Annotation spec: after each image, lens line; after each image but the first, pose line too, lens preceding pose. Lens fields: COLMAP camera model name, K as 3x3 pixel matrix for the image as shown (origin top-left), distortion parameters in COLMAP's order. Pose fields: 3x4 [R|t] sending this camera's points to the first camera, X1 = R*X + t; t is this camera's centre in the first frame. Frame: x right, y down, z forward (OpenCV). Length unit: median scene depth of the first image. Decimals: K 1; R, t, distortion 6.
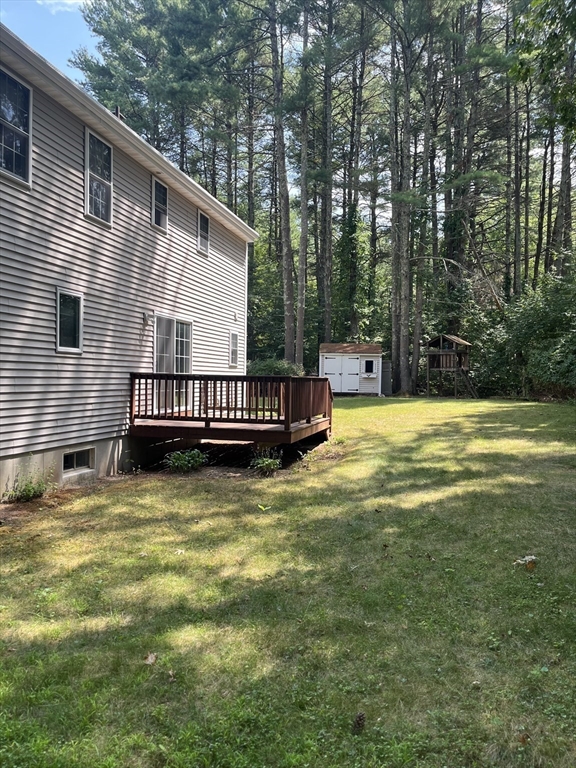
lens RADIAL K [[589.3, 0, 288.0], [0, 589.3, 384.0], [0, 0, 1]] dist [0.071919, -0.122291]
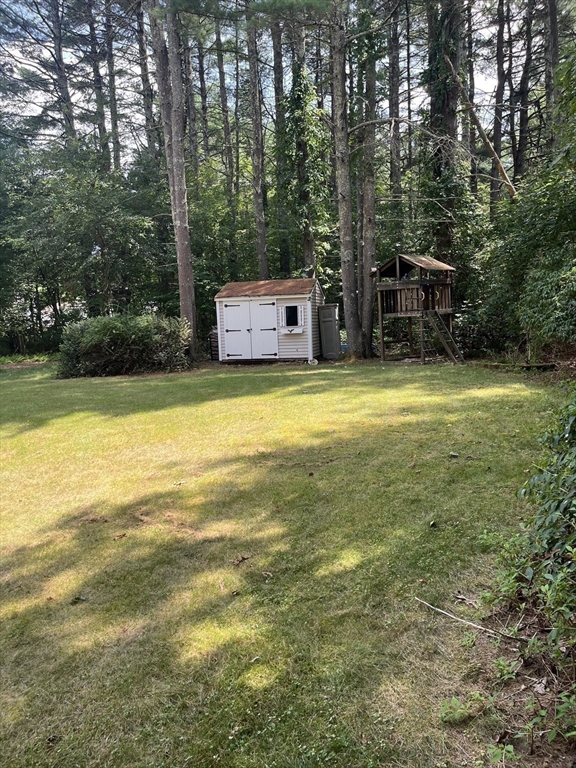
lens RADIAL K [[589.3, 0, 288.0], [0, 589.3, 384.0], [0, 0, 1]] dist [0.071919, -0.122291]
pose [[0.988410, -0.038076, -0.146955, 0.222414], [0.052045, 0.994360, 0.092413, -0.015870], [0.142608, -0.098990, 0.984817, 0.379111]]
